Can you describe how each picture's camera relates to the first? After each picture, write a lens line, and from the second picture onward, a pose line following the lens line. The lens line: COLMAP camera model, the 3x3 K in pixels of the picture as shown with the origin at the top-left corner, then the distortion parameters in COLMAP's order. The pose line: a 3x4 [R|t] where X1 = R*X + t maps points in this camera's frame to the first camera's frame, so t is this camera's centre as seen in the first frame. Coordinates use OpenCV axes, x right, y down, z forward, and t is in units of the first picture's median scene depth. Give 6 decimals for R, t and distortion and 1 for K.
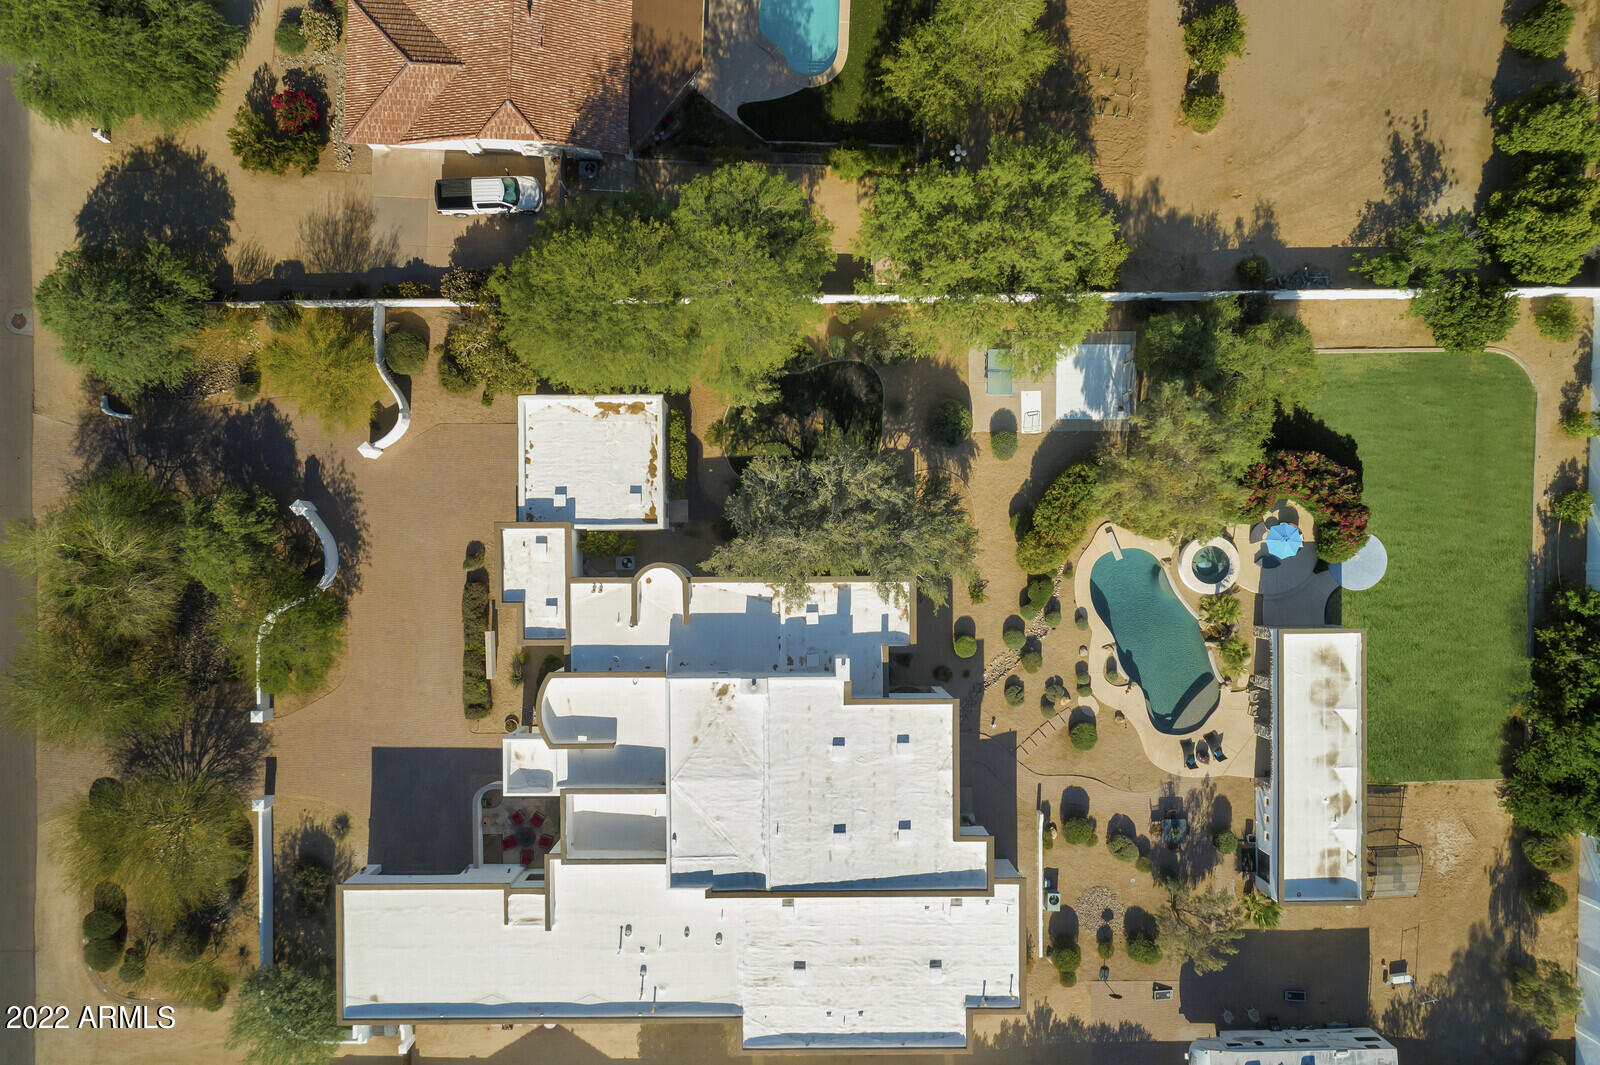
lens RADIAL K [[1073.1, 0, 810.0], [0, 1073.1, 534.6], [0, 0, 1]] dist [0.005836, 0.010077]
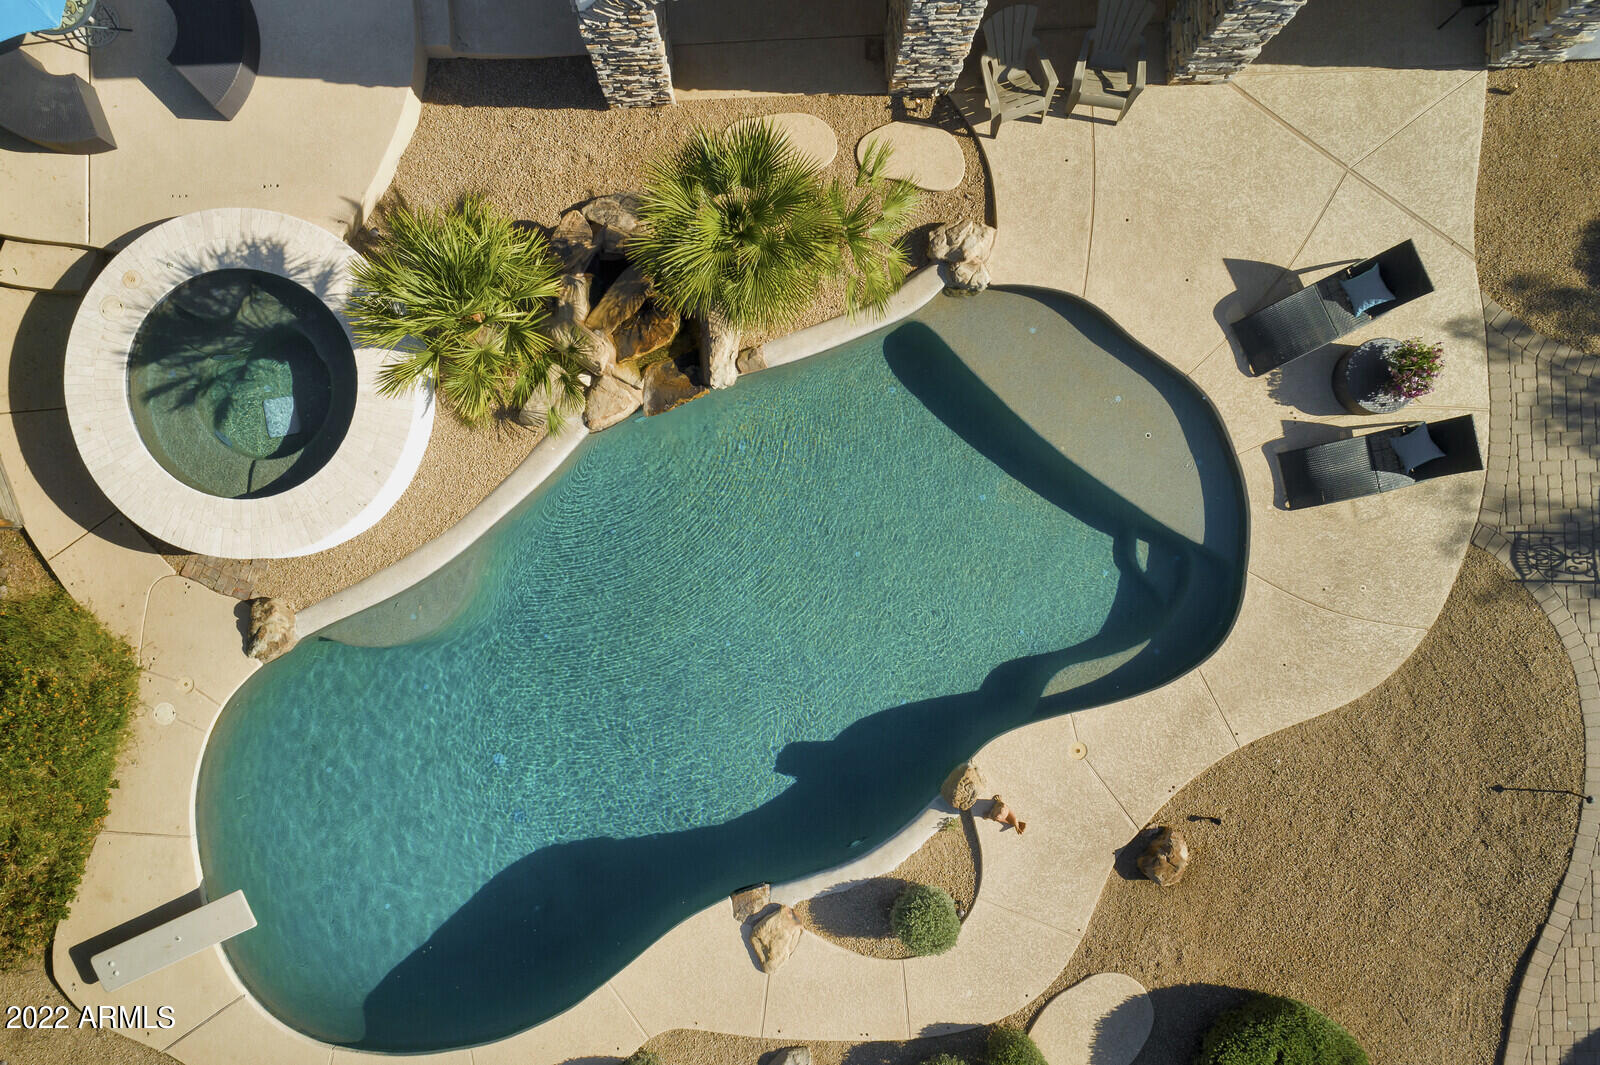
lens RADIAL K [[1073.1, 0, 798.5], [0, 1073.1, 542.7], [0, 0, 1]] dist [0.005836, 0.010077]
pose [[-0.035570, -0.998818, -0.033138, 0.347921], [0.999362, -0.035655, 0.001997, 0.112719], [-0.003176, -0.033045, 0.999449, 0.825695]]
